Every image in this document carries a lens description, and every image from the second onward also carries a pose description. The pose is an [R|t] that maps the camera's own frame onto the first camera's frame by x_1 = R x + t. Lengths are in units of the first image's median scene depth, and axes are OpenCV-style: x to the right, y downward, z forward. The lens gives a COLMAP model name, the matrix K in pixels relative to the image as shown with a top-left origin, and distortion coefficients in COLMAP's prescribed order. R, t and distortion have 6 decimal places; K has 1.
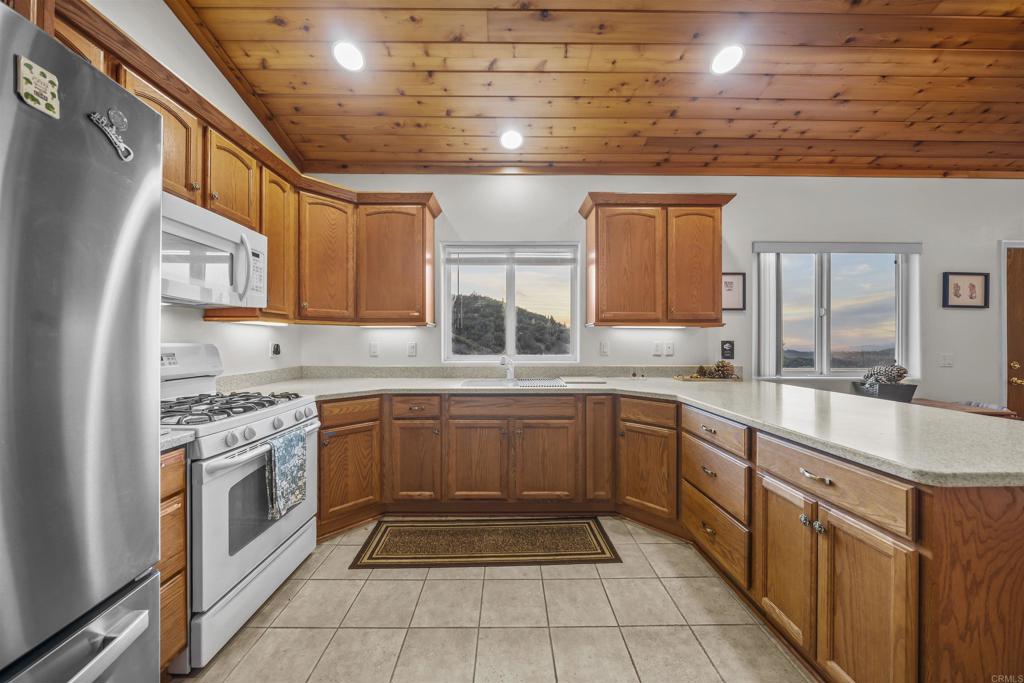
lens RADIAL K [[347.6, 0, 510.4], [0, 347.6, 339.9], [0, 0, 1]] dist [-0.006368, 0.000211]
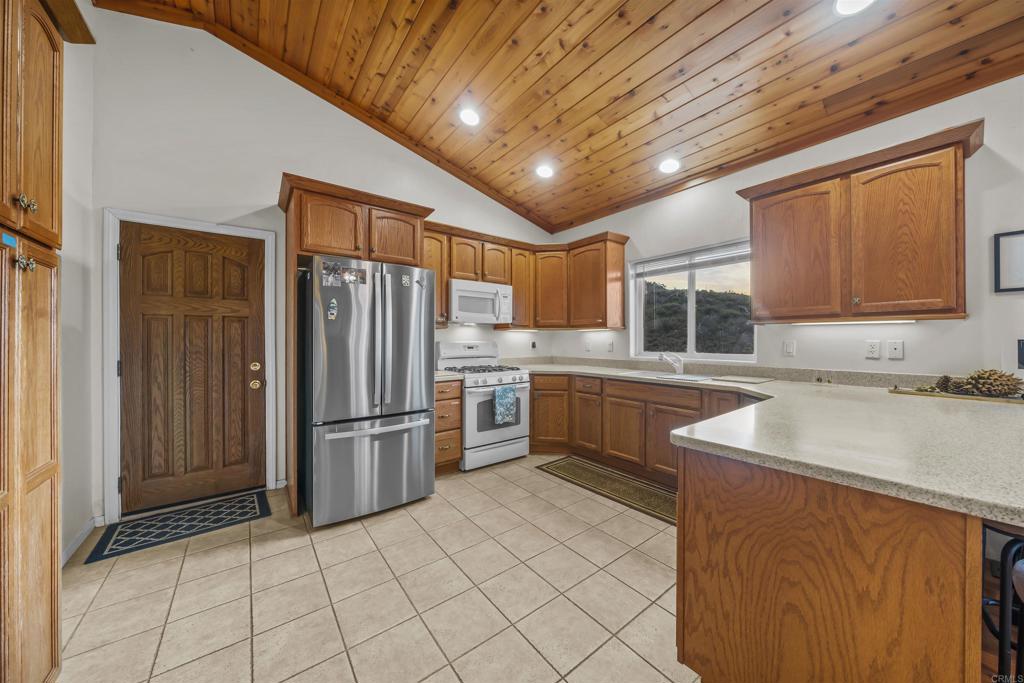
lens RADIAL K [[347.6, 0, 512.3], [0, 347.6, 339.3], [0, 0, 1]] dist [-0.006368, 0.000211]
pose [[0.600838, -0.002186, -0.799368, 0.740013], [0.002973, 0.999995, -0.000499, -0.000530], [0.799365, -0.002077, 0.600842, -0.138559]]
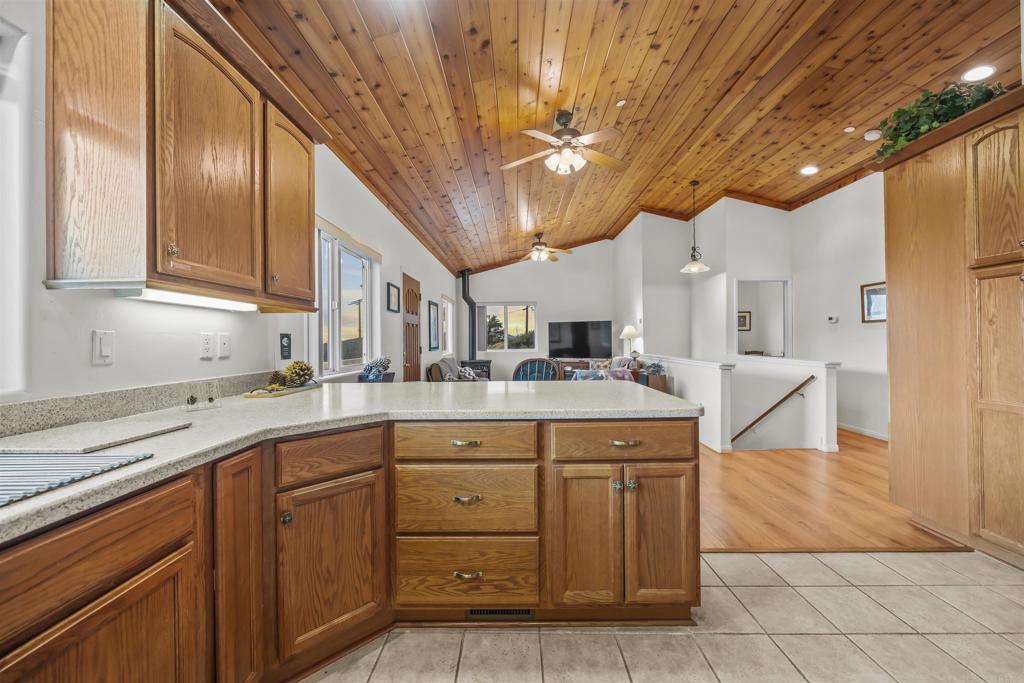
lens RADIAL K [[390.1, 0, 509.4], [0, 390.1, 339.3], [0, 0, 1]] dist [-0.004880, 0.000304]
pose [[0.026358, 0.001050, 0.999652, -0.216646], [0.008085, 0.999967, -0.001263, 0.025646], [-0.999620, 0.008115, 0.026348, 0.692778]]
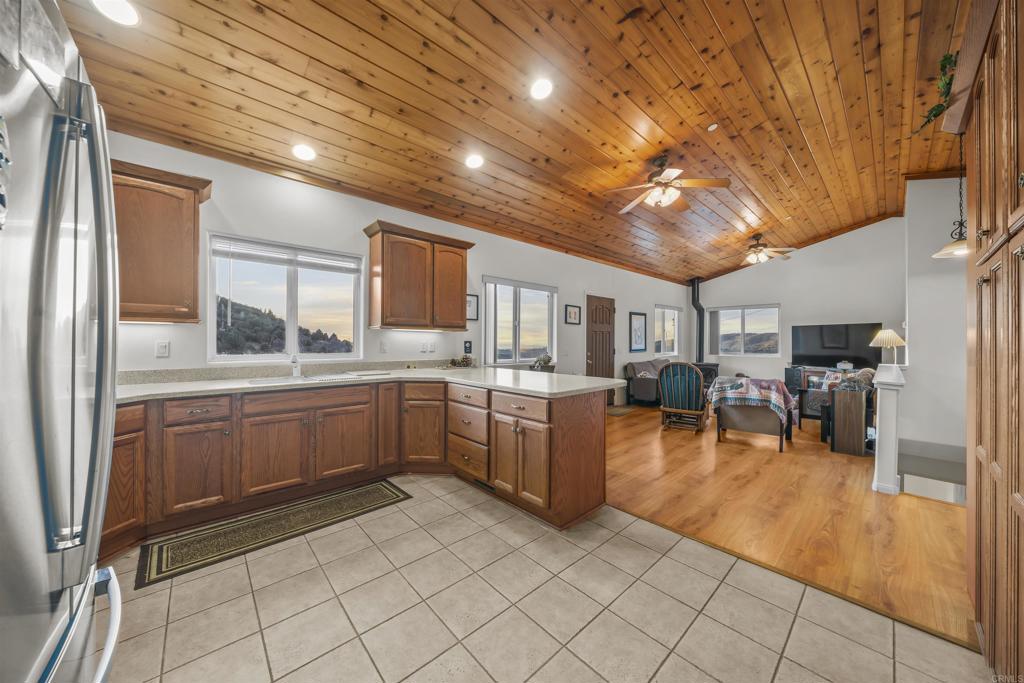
lens RADIAL K [[347.6, 0, 510.2], [0, 347.6, 339.4], [0, 0, 1]] dist [-0.006368, 0.000211]
pose [[0.747818, 0.006914, 0.663868, -0.275196], [-0.006802, 0.999973, -0.002752, -0.001428], [-0.663869, -0.002458, 0.747845, -0.270989]]
